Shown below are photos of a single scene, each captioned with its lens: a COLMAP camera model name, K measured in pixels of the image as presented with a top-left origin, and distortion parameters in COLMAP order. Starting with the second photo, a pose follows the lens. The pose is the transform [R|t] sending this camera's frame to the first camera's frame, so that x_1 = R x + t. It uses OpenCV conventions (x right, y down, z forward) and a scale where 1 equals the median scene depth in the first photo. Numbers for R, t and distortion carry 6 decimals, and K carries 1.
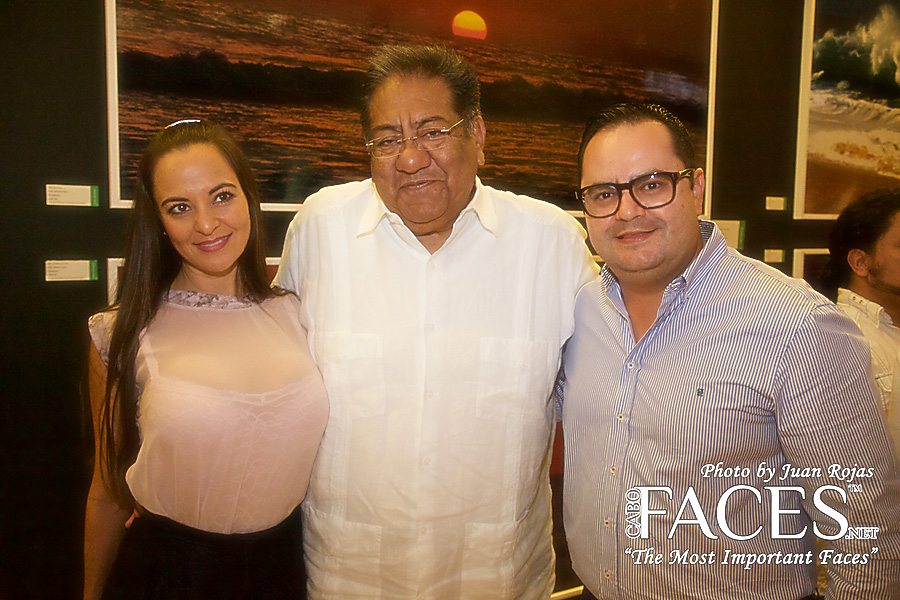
lens RADIAL K [[794.6, 0, 450.0], [0, 794.6, 300.0], [0, 0, 1]] dist [-0.009900, 0.022637]
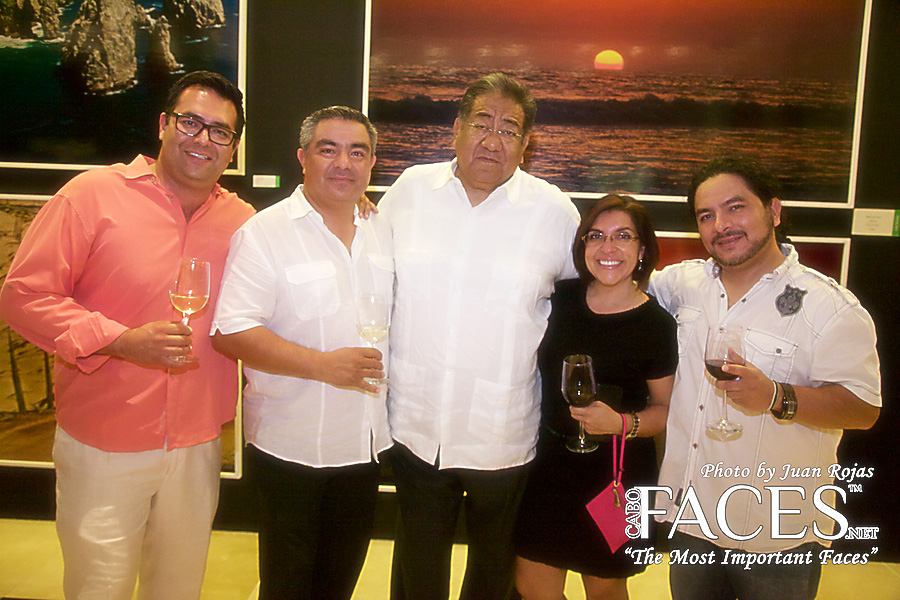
lens RADIAL K [[705.8, 0, 450.0], [0, 705.8, 300.0], [0, 0, 1]] dist [-0.064971, 0.078619]
pose [[0.855782, 0.069754, -0.512613, 0.422082], [-0.072053, 0.997282, 0.015416, 0.065091], [0.512295, 0.023743, 0.858481, -0.161590]]
